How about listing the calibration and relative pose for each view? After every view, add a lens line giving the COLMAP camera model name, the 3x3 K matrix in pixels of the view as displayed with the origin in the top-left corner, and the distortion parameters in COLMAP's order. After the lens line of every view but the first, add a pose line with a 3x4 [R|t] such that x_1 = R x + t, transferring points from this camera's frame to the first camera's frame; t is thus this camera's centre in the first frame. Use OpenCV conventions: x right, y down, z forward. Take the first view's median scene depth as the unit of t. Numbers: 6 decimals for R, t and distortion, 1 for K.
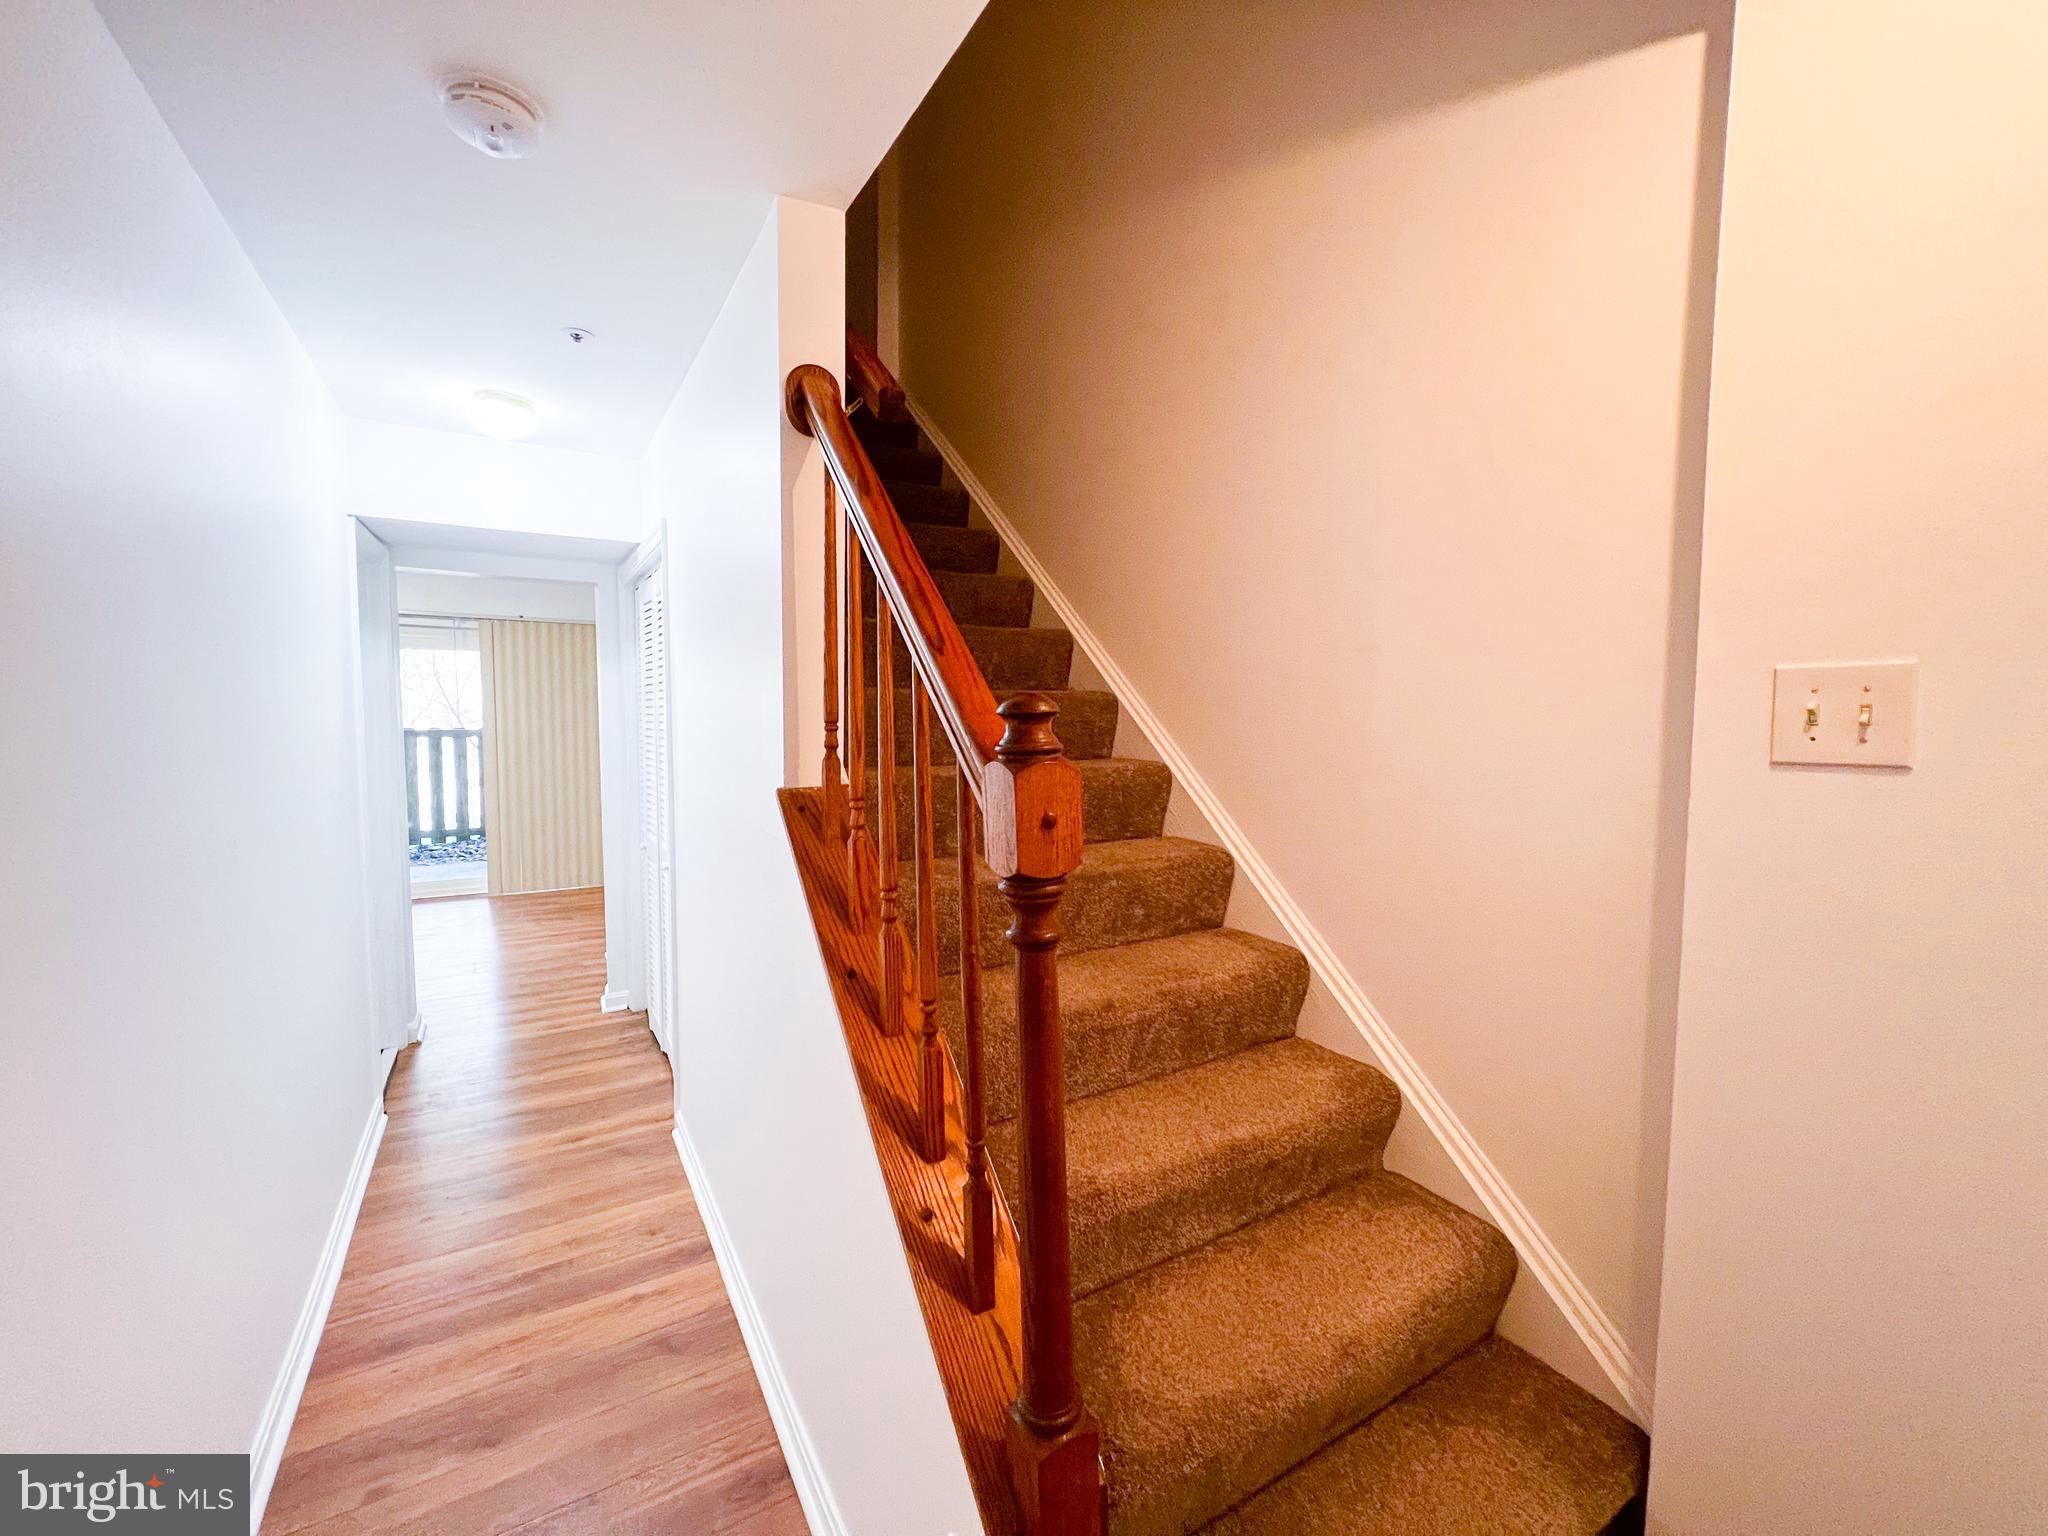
lens RADIAL K [[822.5, 0, 1018.7], [0, 822.5, 764.6], [0, 0, 1]] dist [-0.001939, 0.001123]
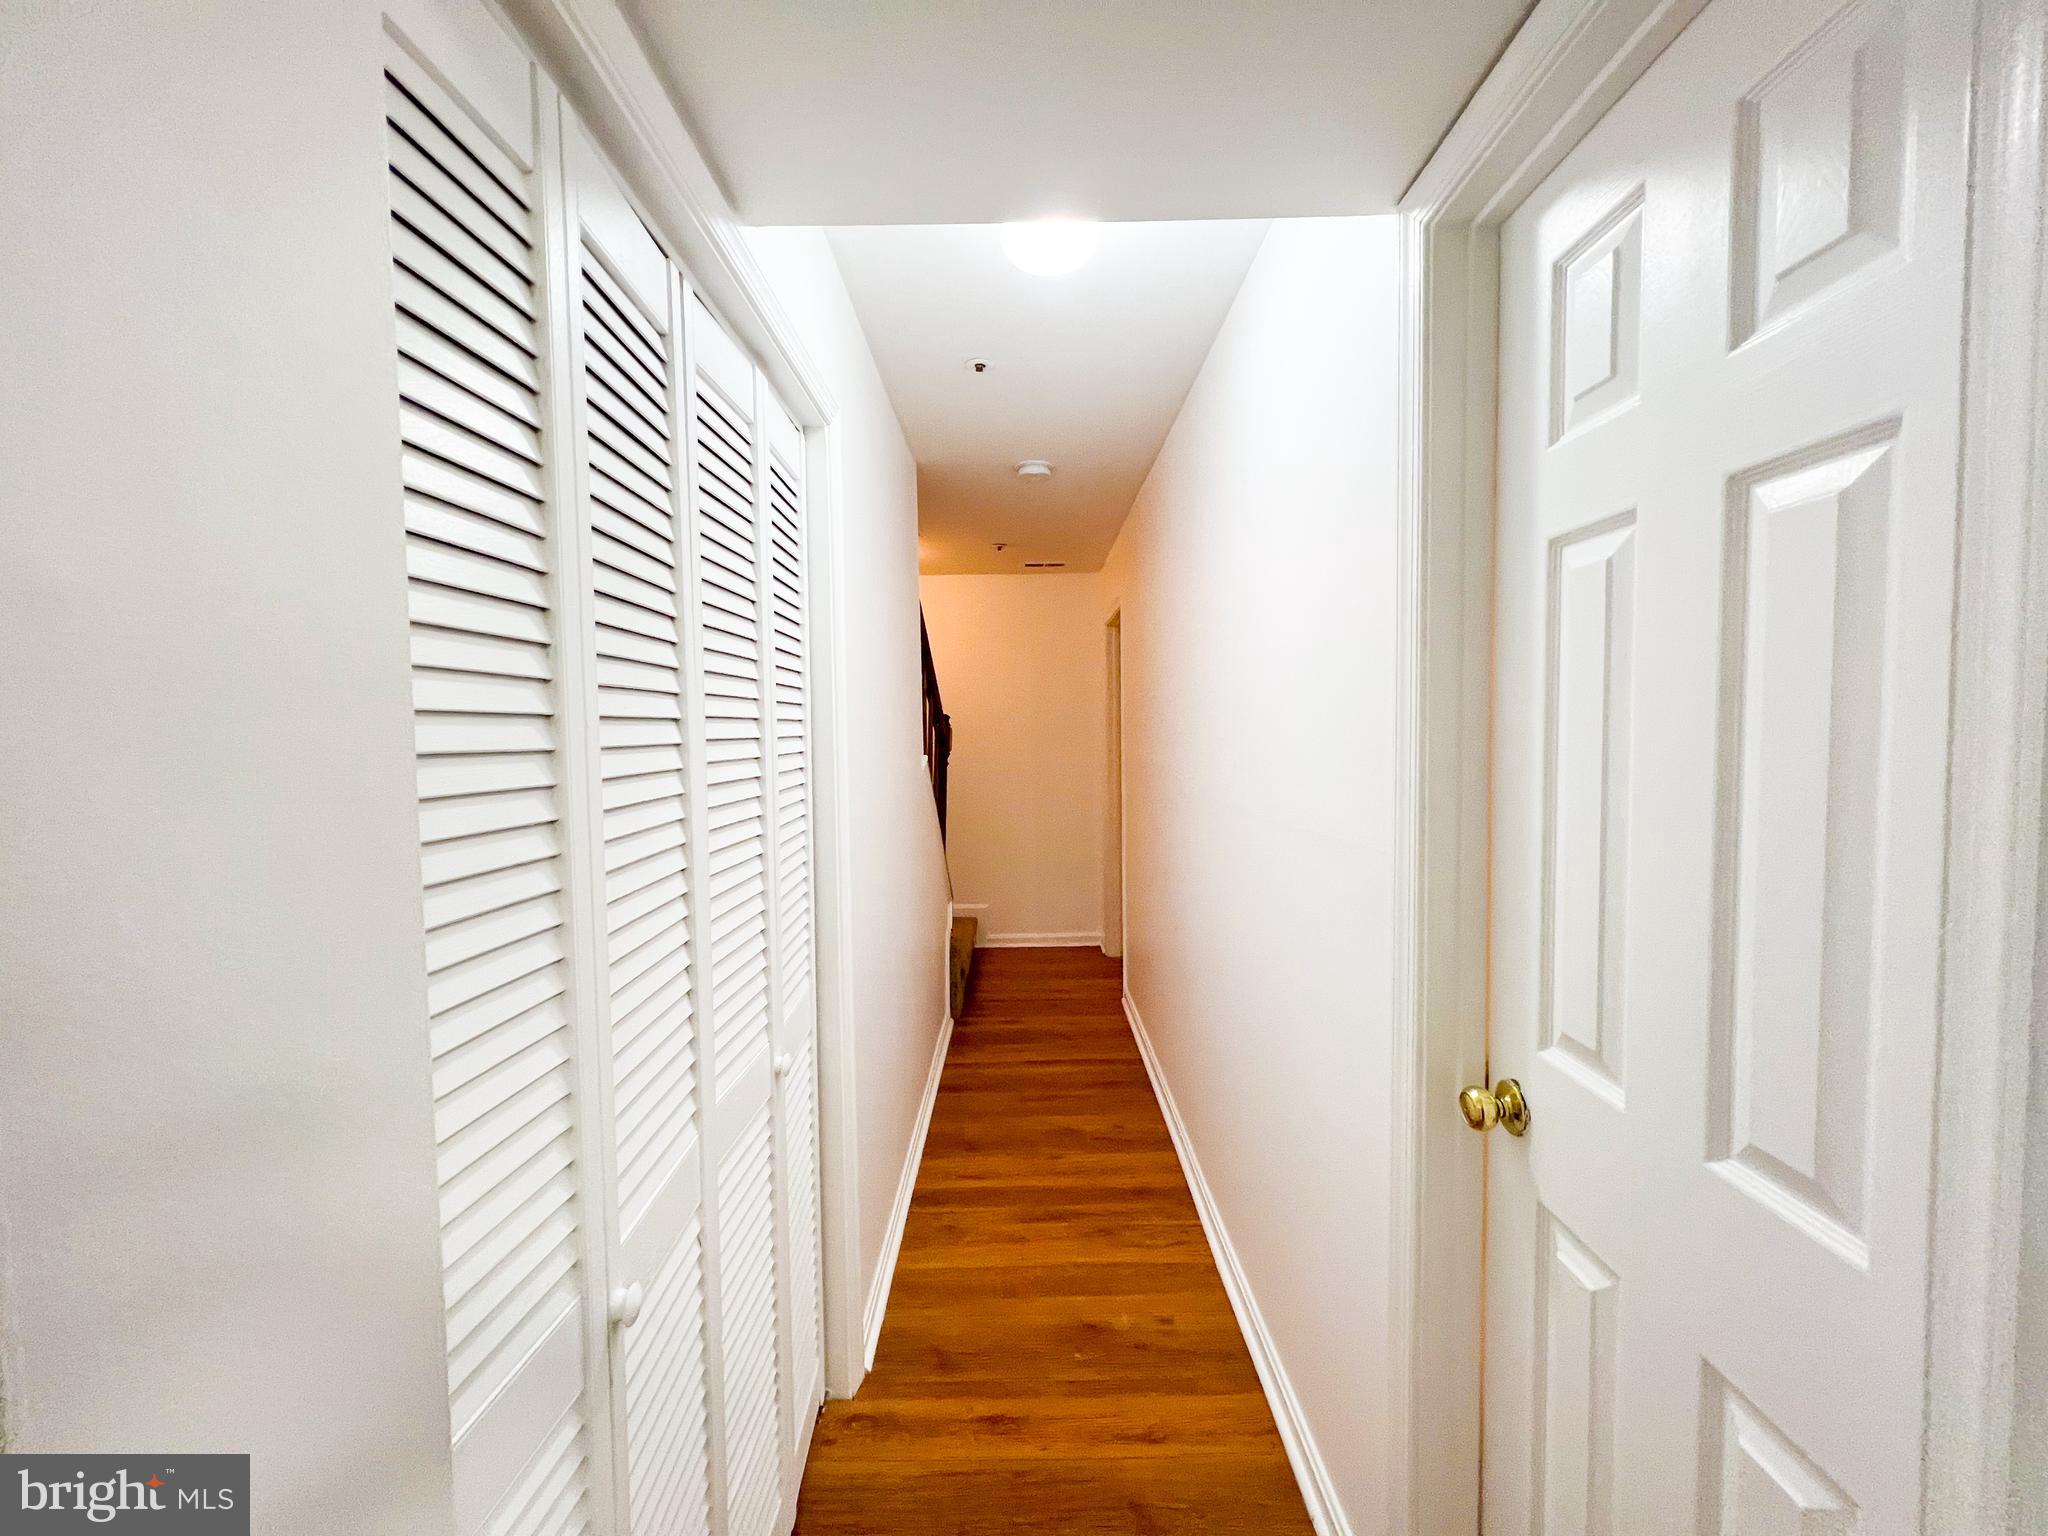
lens RADIAL K [[822.5, 0, 1018.7], [0, 822.5, 764.6], [0, 0, 1]] dist [-0.001939, 0.001123]
pose [[-0.853362, -0.018863, 0.520978, -1.078124], [0.043817, 0.993214, 0.107733, -0.111683], [-0.519475, 0.114763, -0.846744, 1.820856]]
